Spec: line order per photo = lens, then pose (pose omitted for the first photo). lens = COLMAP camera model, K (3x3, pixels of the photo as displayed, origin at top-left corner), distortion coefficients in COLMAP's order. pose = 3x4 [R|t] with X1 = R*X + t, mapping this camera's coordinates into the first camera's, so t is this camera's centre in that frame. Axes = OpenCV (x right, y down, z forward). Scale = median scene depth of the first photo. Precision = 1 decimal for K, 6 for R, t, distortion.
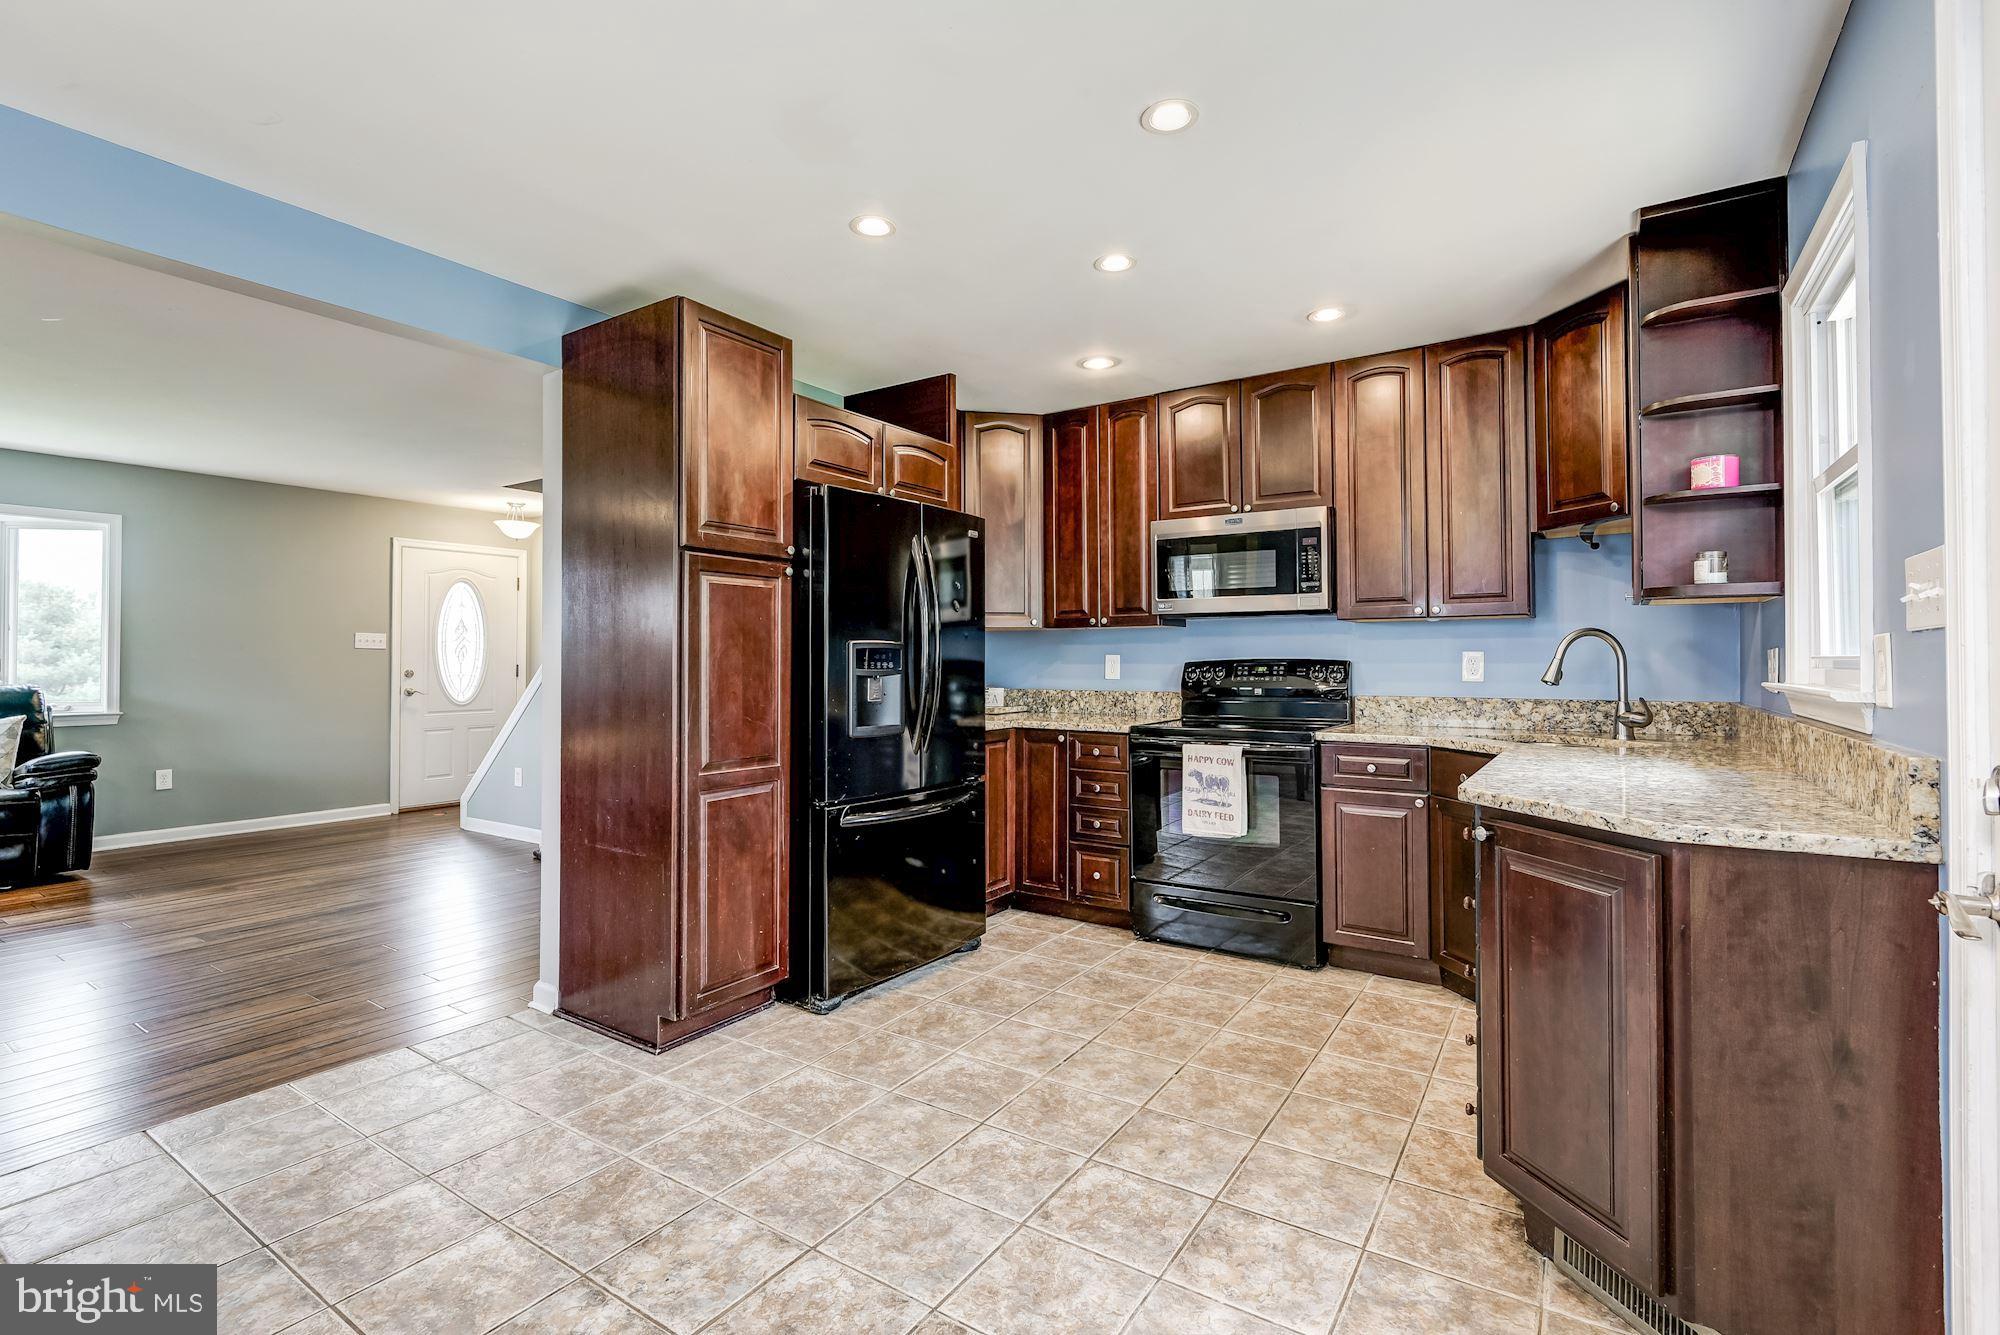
lens RADIAL K [[922.4, 0, 996.8], [0, 922.4, 648.4], [0, 0, 1]] dist [0.012472, -0.000803]
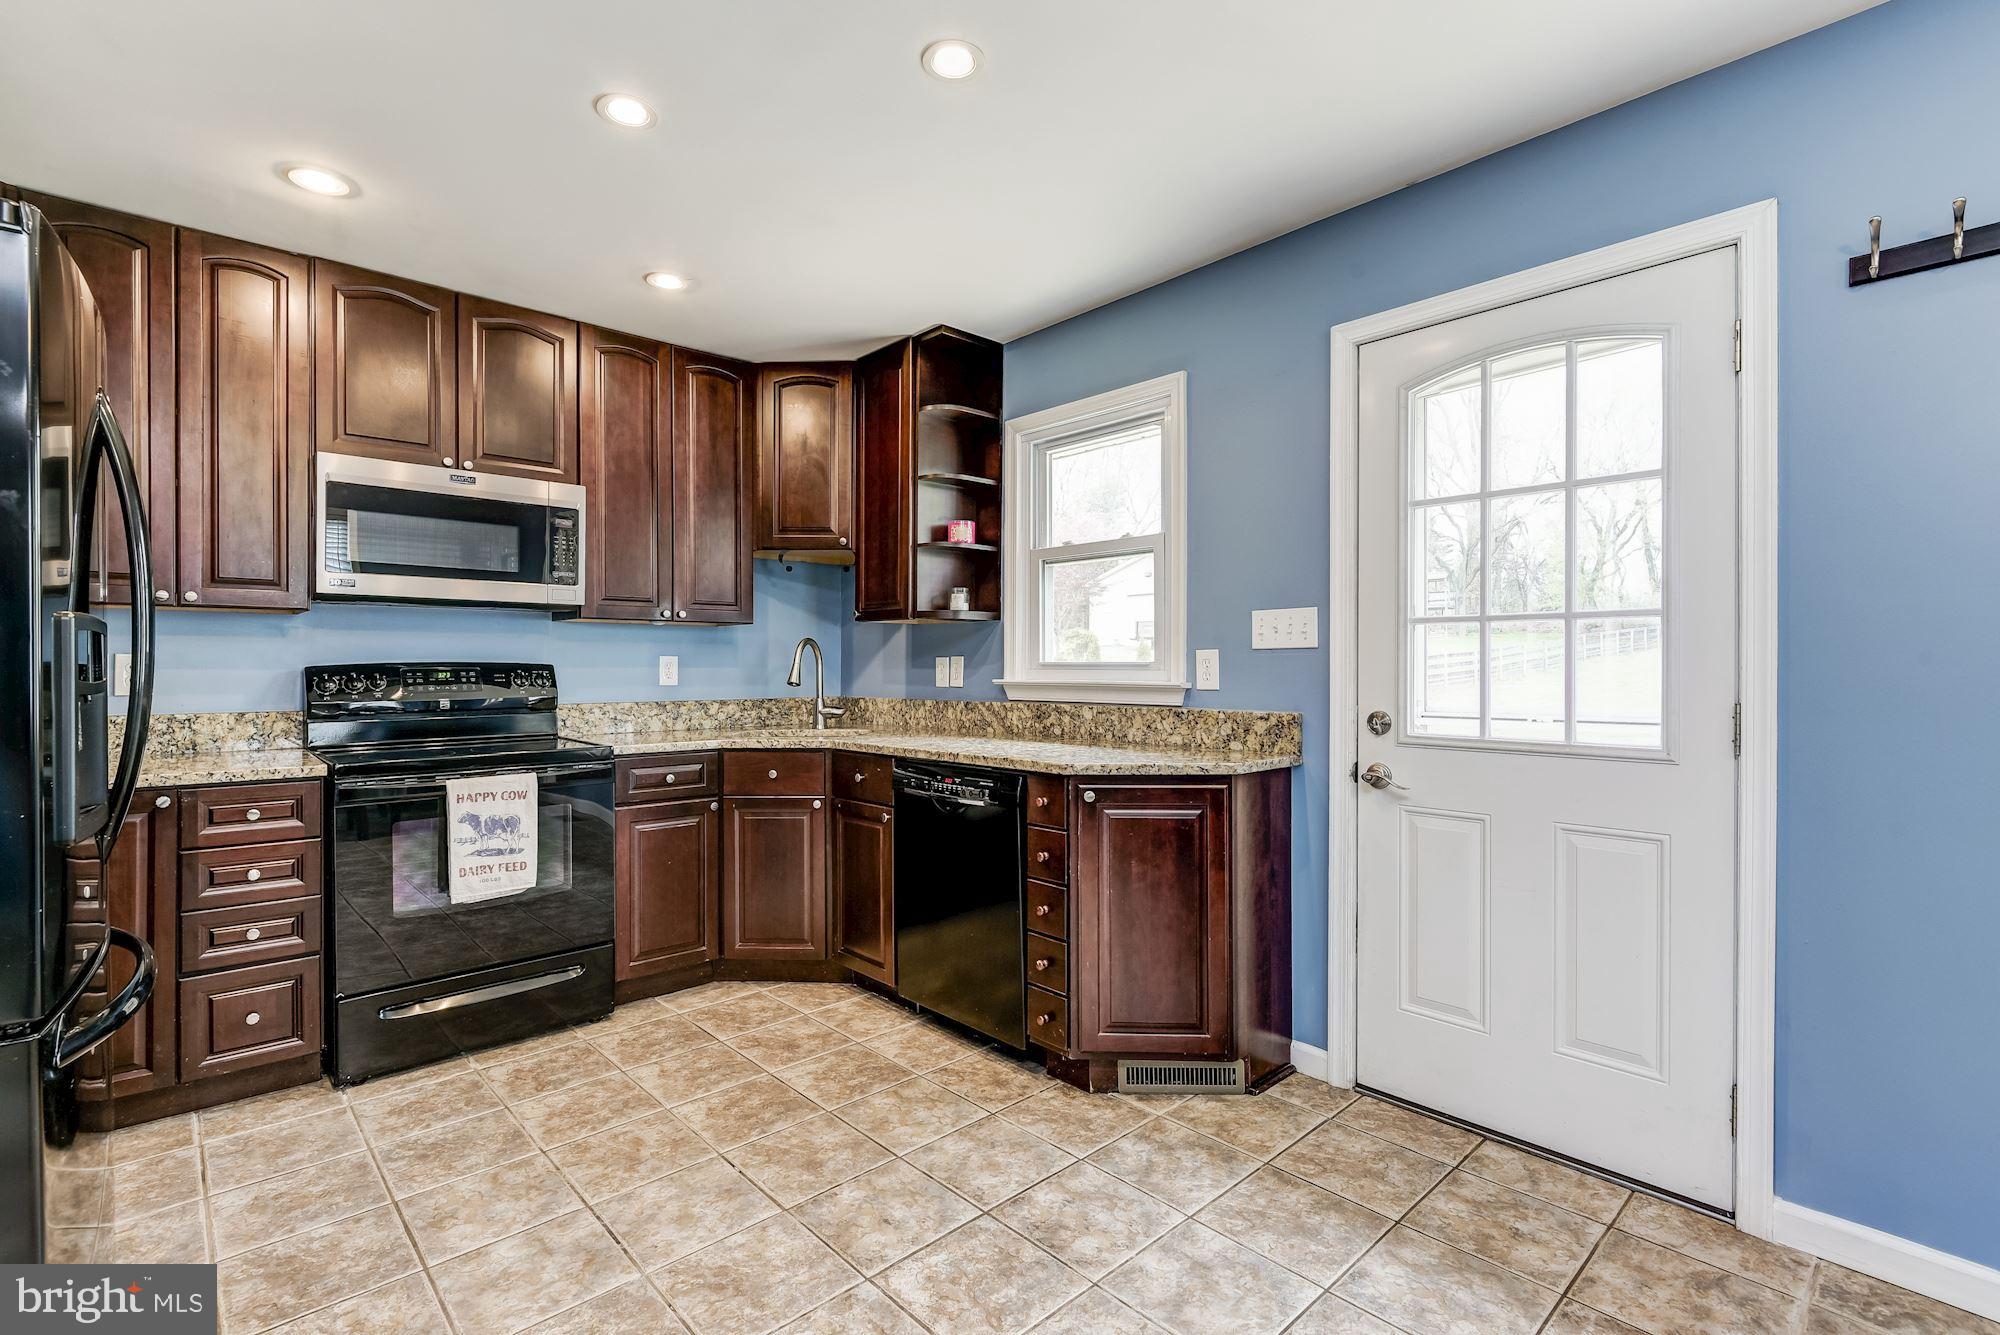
lens RADIAL K [[906.4, 0, 988.1], [0, 906.4, 670.4], [0, 0, 1]] dist [0.012856, -0.001578]
pose [[0.246390, -0.003072, 0.969166, -0.433260], [-0.013687, 0.999884, 0.006649, 0.009065], [-0.969074, -0.014903, 0.246319, 0.478465]]
